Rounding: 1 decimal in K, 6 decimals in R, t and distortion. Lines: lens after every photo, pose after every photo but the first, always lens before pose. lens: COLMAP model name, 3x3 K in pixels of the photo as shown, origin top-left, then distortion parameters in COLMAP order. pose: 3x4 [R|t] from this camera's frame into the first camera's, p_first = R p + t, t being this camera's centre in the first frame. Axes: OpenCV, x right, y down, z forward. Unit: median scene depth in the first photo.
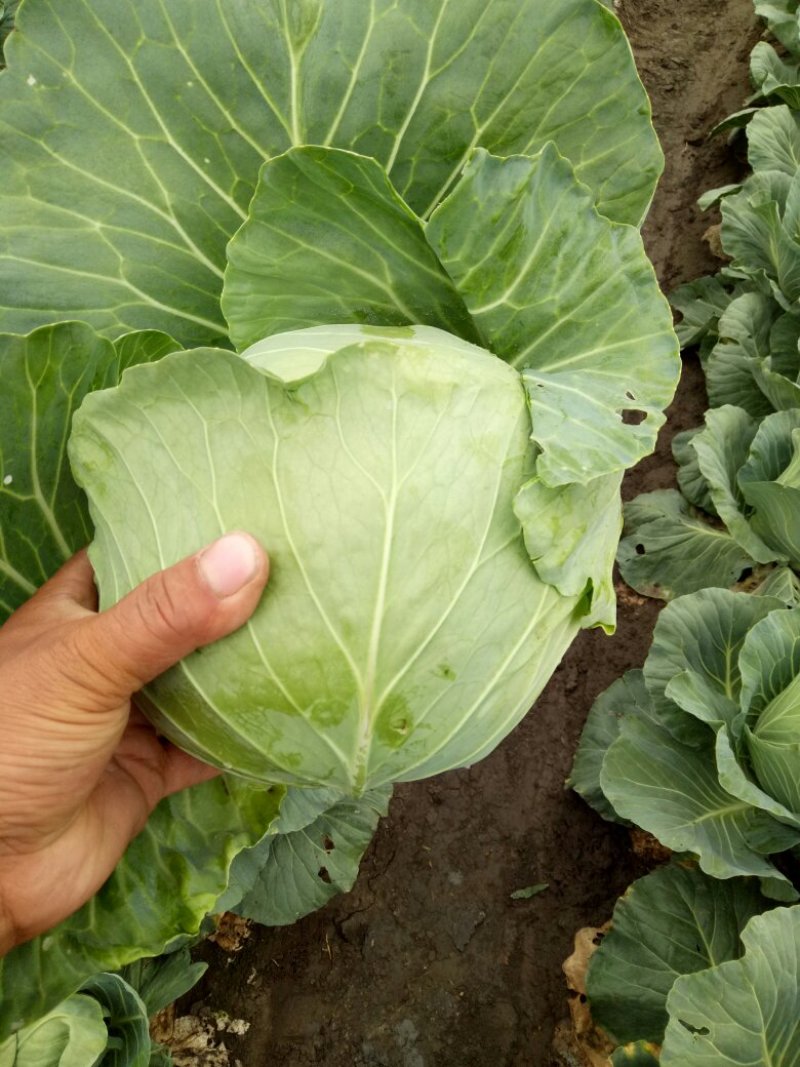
lens RADIAL K [[797.1, 0, 428.0], [0, 797.1, 529.7], [0, 0, 1]] dist [0.016559, -0.025329]
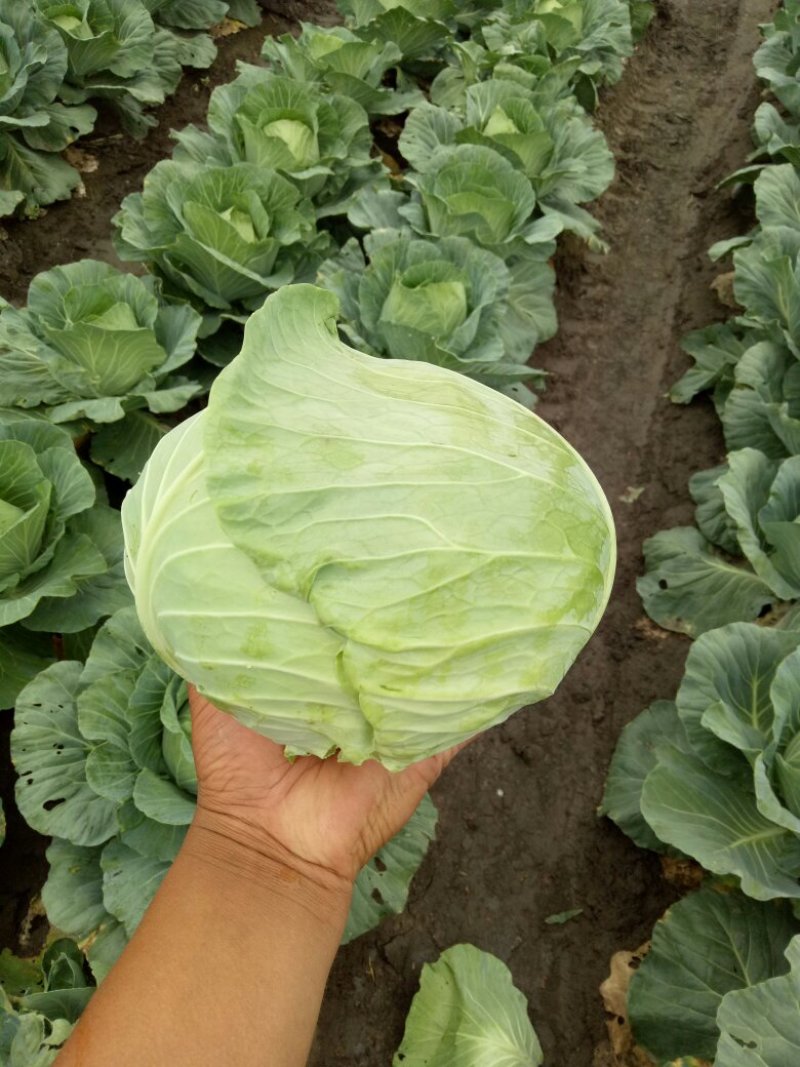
lens RADIAL K [[820.1, 0, 397.2], [0, 820.1, 526.7], [0, 0, 1]] dist [0.017439, -0.031094]
pose [[0.999716, 0.014101, 0.019219, -0.109848], [-0.013339, 0.999143, -0.039184, -0.004598], [-0.019756, 0.038917, 0.999047, -0.070518]]
